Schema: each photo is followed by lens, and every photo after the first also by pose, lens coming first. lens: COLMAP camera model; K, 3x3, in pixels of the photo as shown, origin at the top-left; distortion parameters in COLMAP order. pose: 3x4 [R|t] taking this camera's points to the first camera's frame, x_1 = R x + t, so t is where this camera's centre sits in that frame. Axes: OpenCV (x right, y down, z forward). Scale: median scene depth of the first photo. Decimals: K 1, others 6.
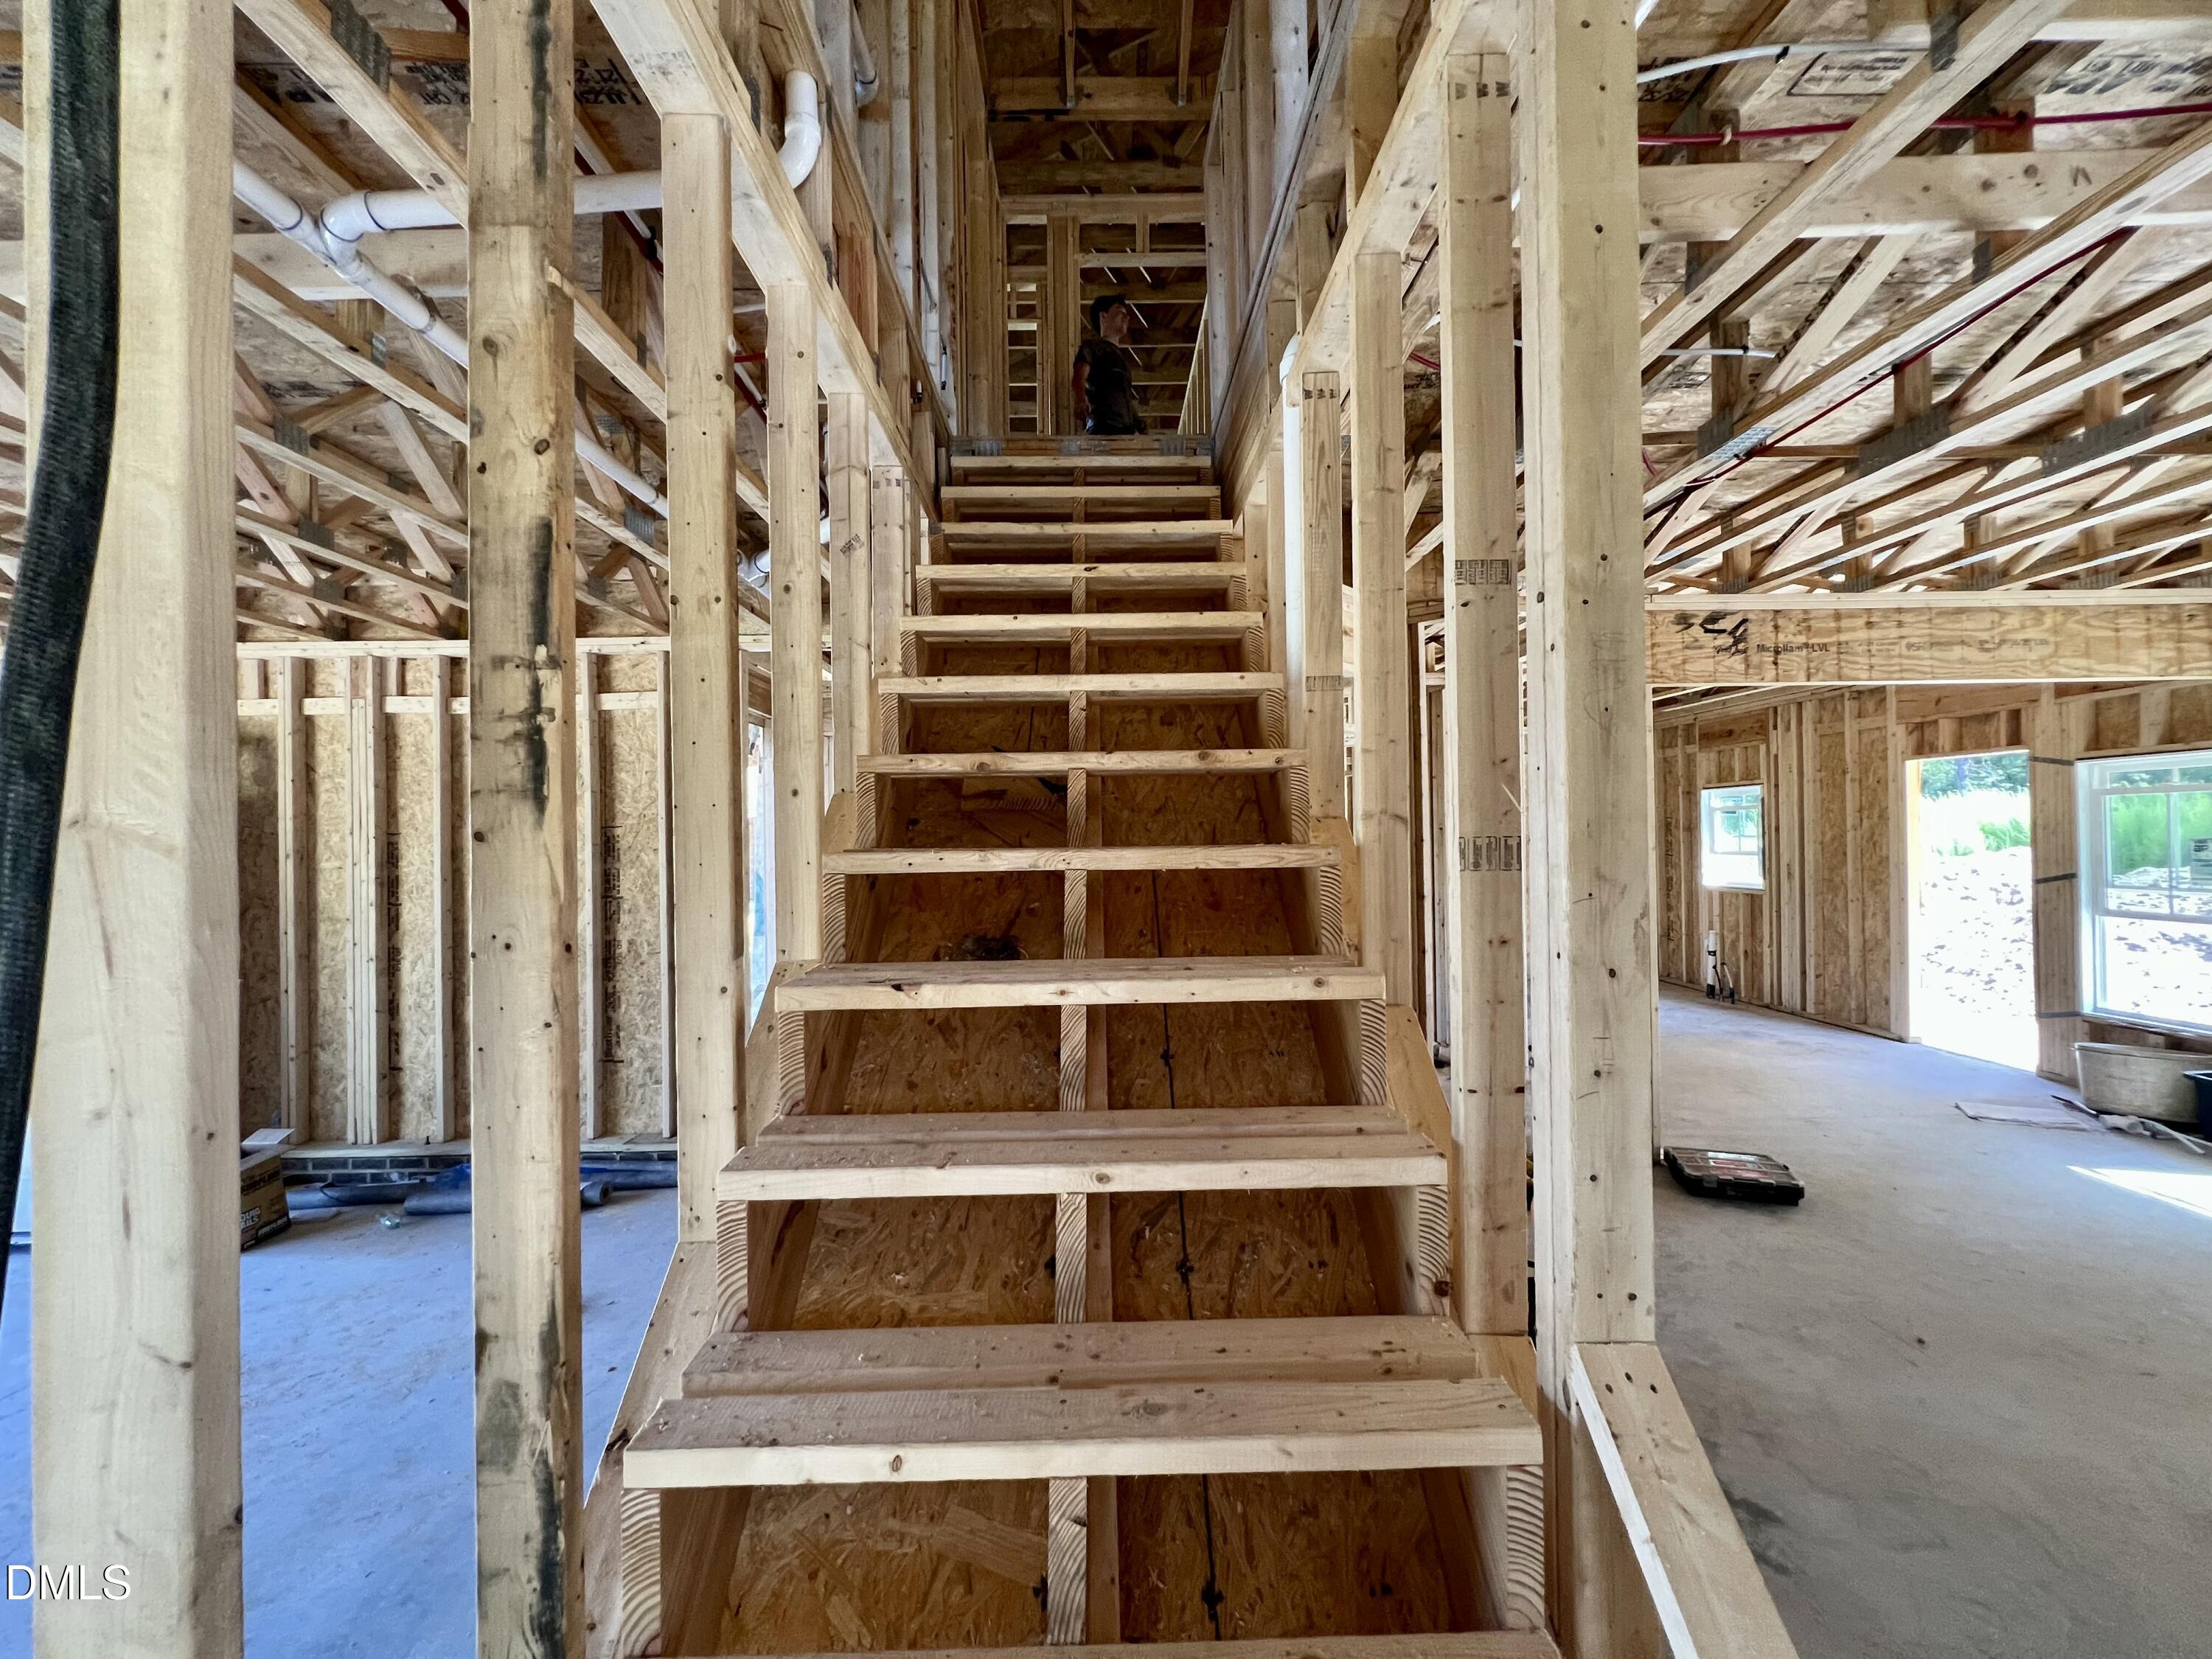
lens RADIAL K [[887.6, 0, 1108.5], [0, 887.6, 833.6], [0, 0, 1]] dist [-0.000110, 0.000284]
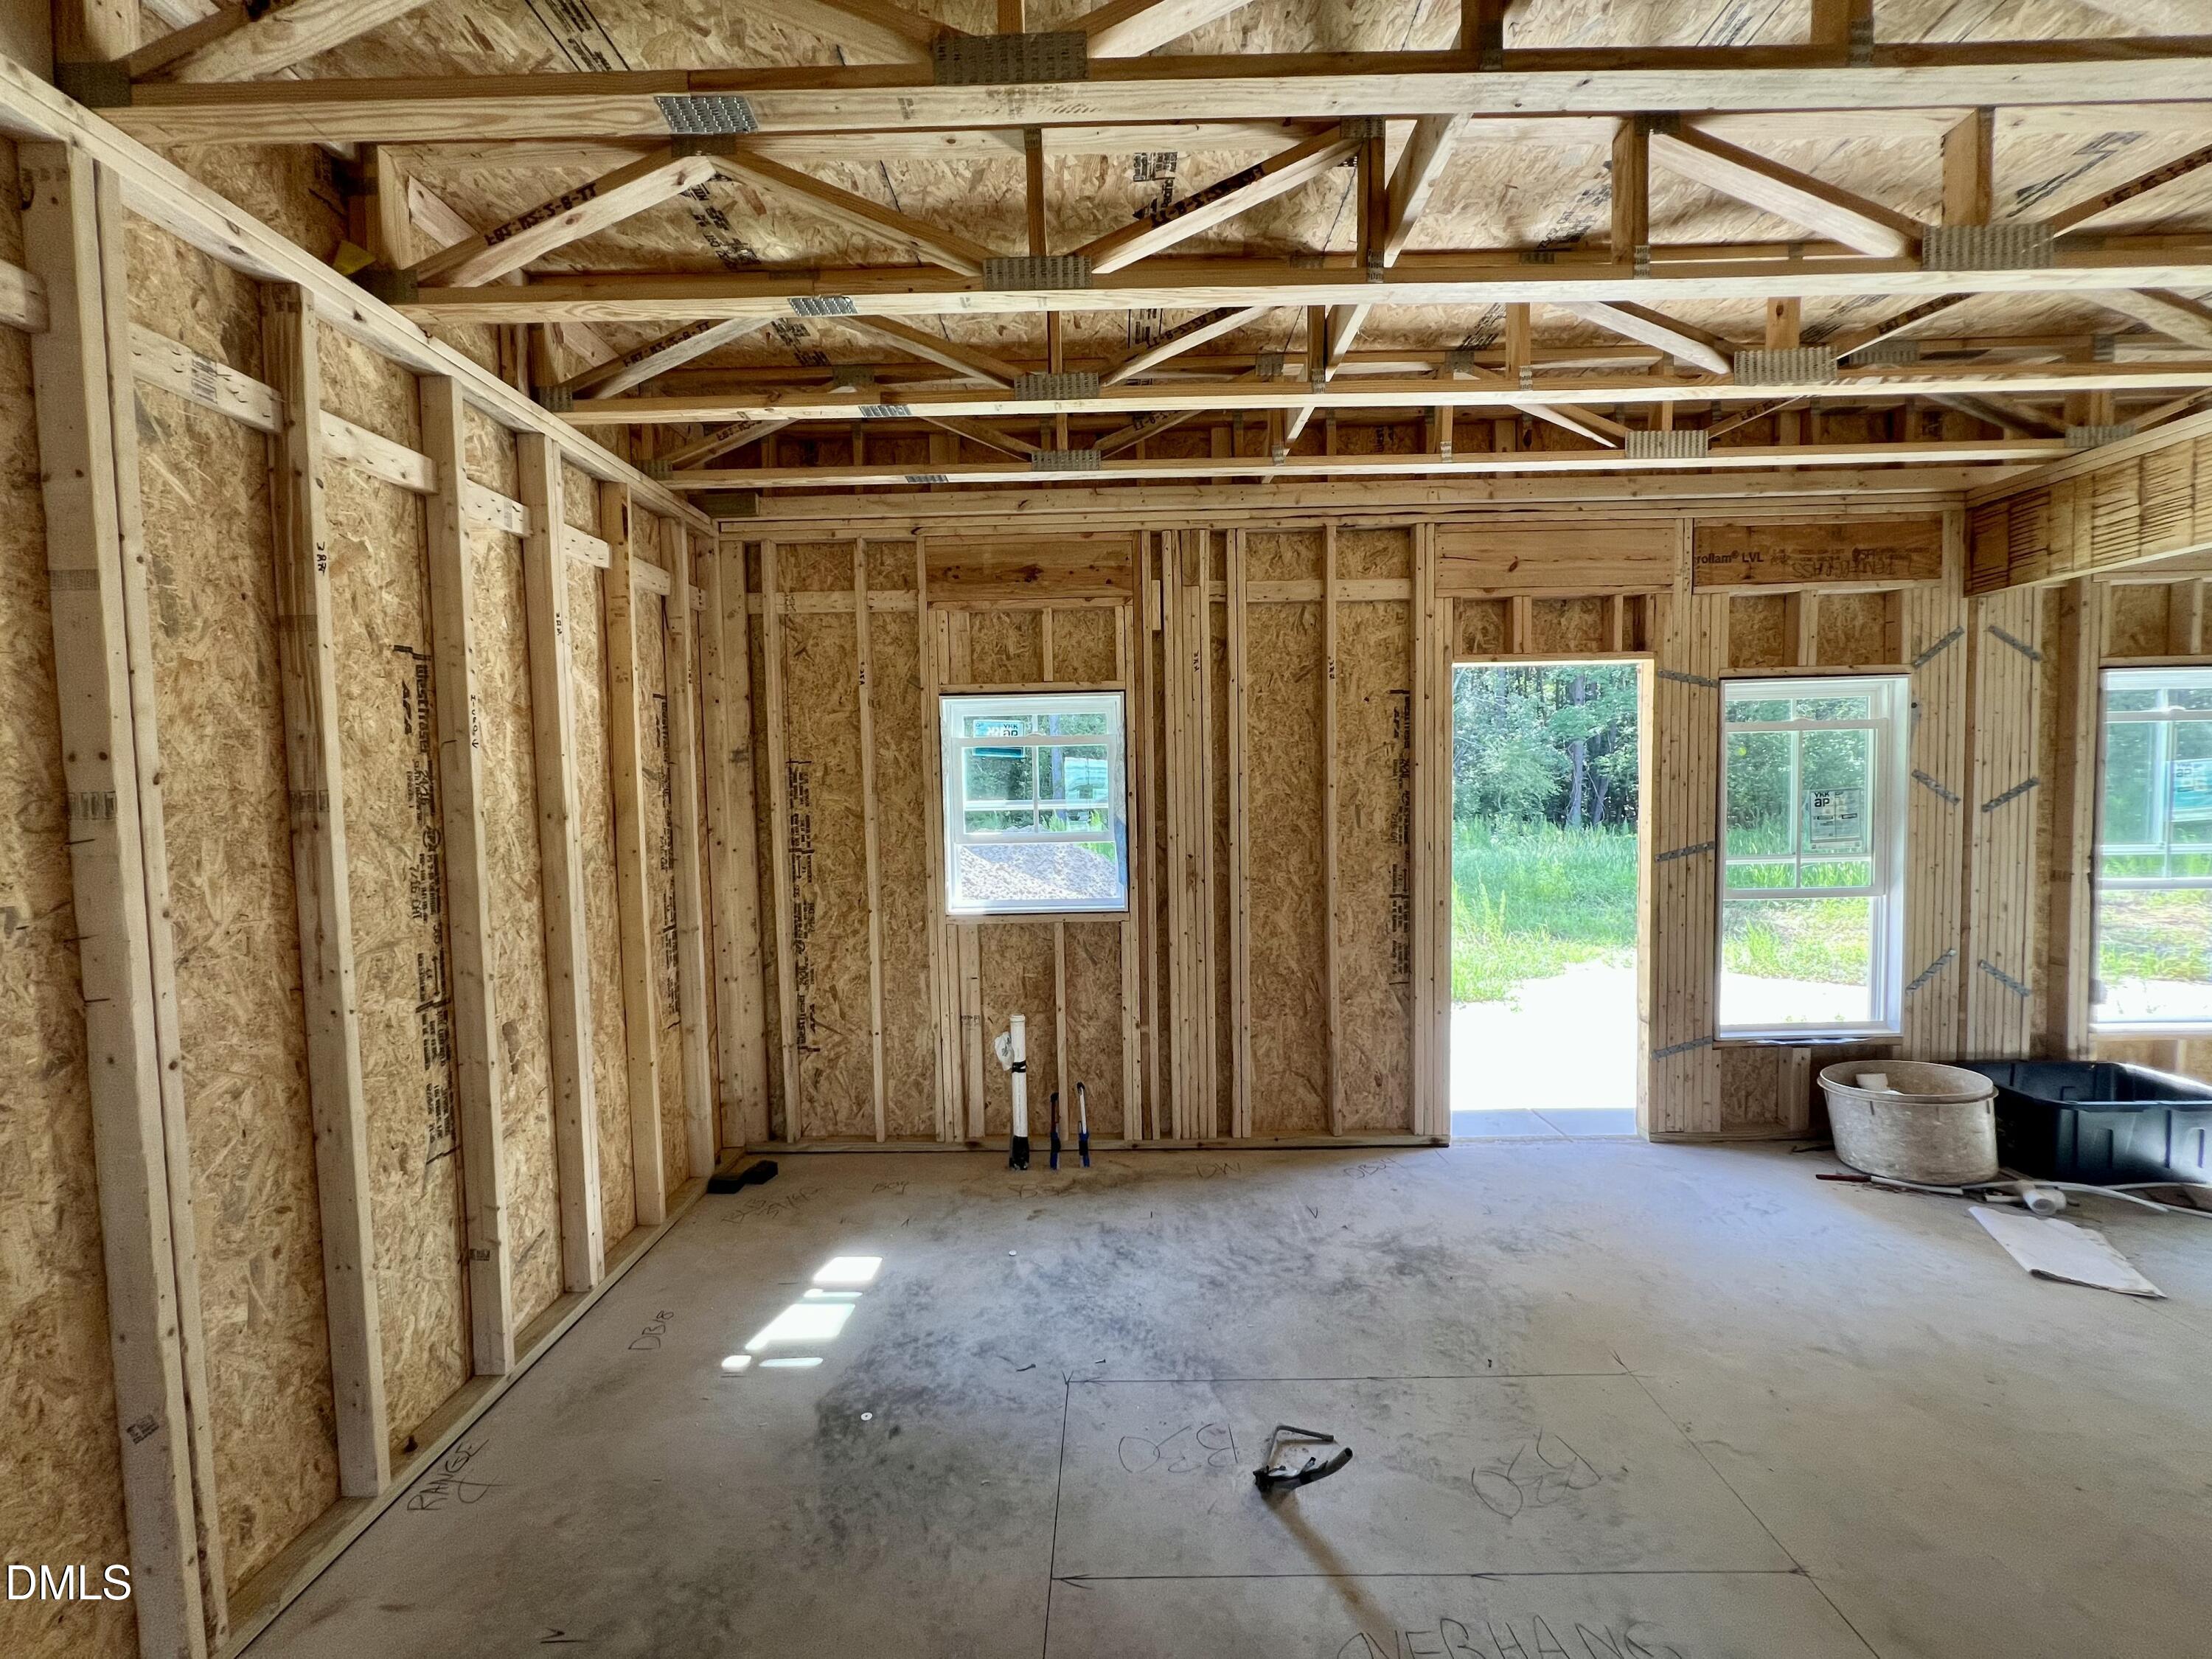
lens RADIAL K [[887.7, 0, 1103.9], [0, 887.7, 834.3], [0, 0, 1]] dist [-0.001678, 0.000145]
pose [[0.034603, -0.035868, 0.998757, 0.323431], [0.015285, 0.999258, 0.035356, 0.005351], [-0.999284, 0.014043, 0.035125, 1.256029]]
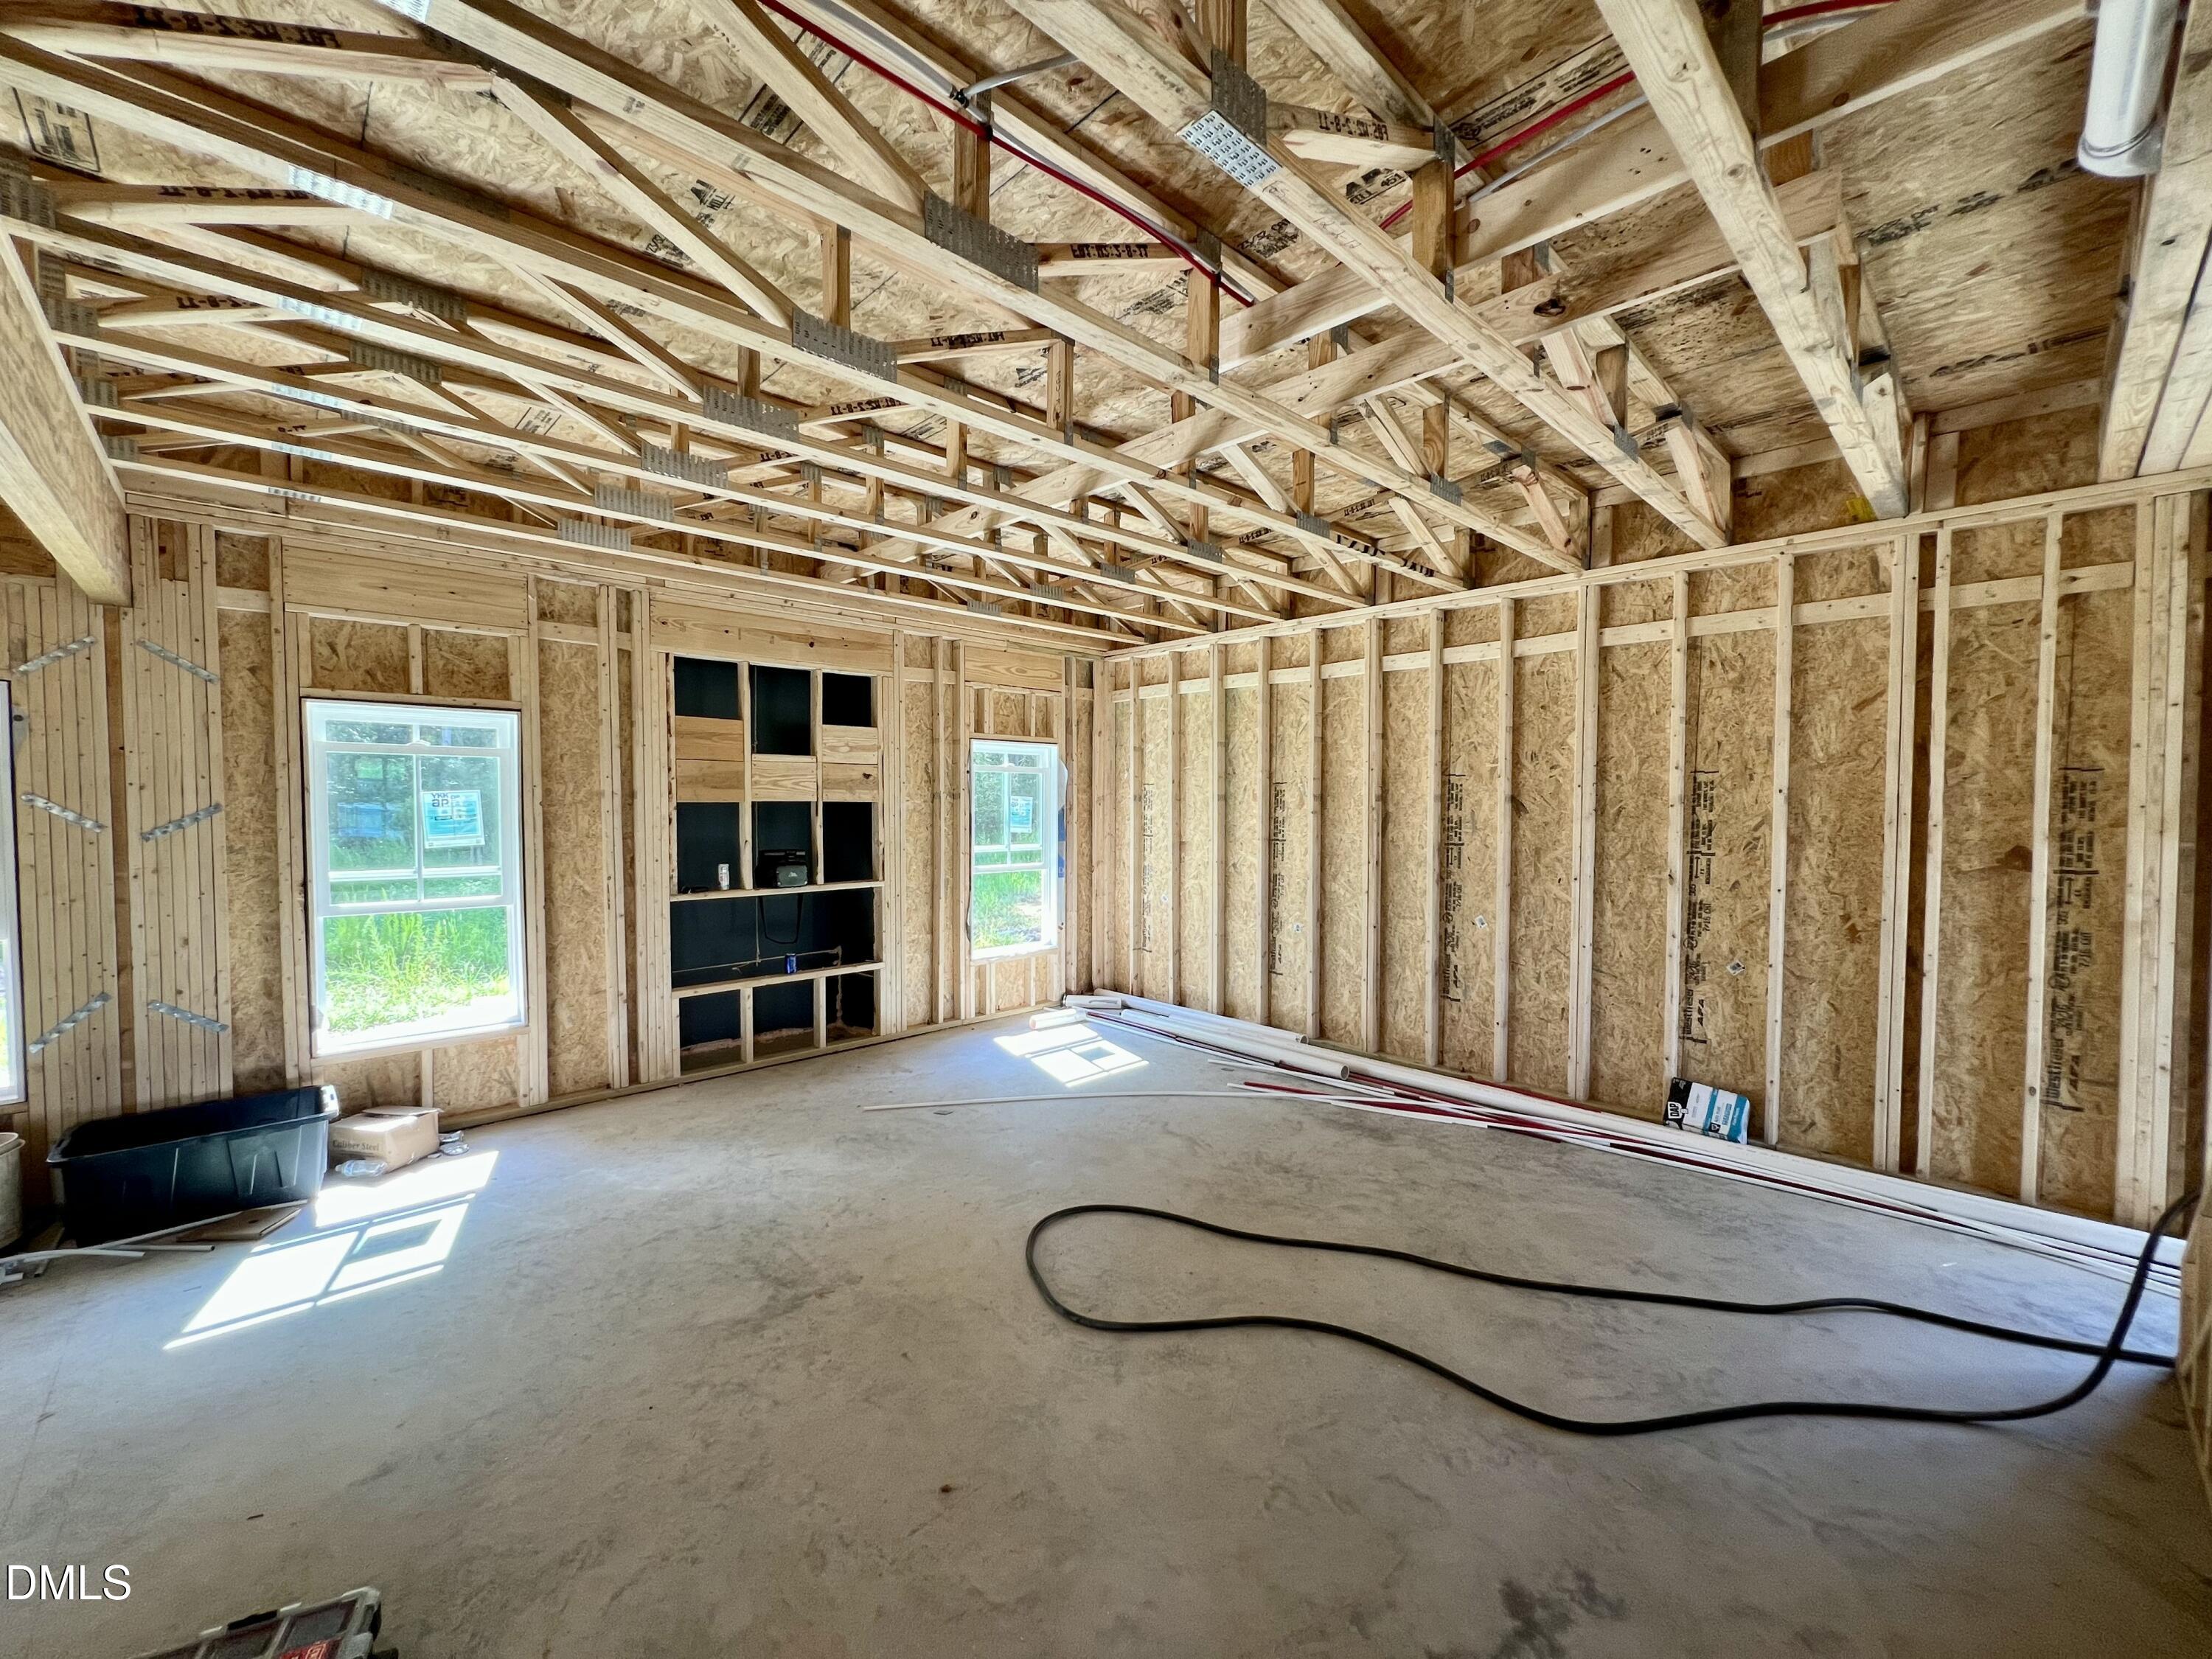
lens RADIAL K [[887.7, 0, 1103.9], [0, 887.7, 834.3], [0, 0, 1]] dist [-0.001678, 0.000145]
pose [[-0.675751, -0.013644, 0.737004, 0.131017], [0.003349, 0.999762, 0.021579, 0.006913], [-0.737123, 0.017050, -0.675544, 0.614832]]
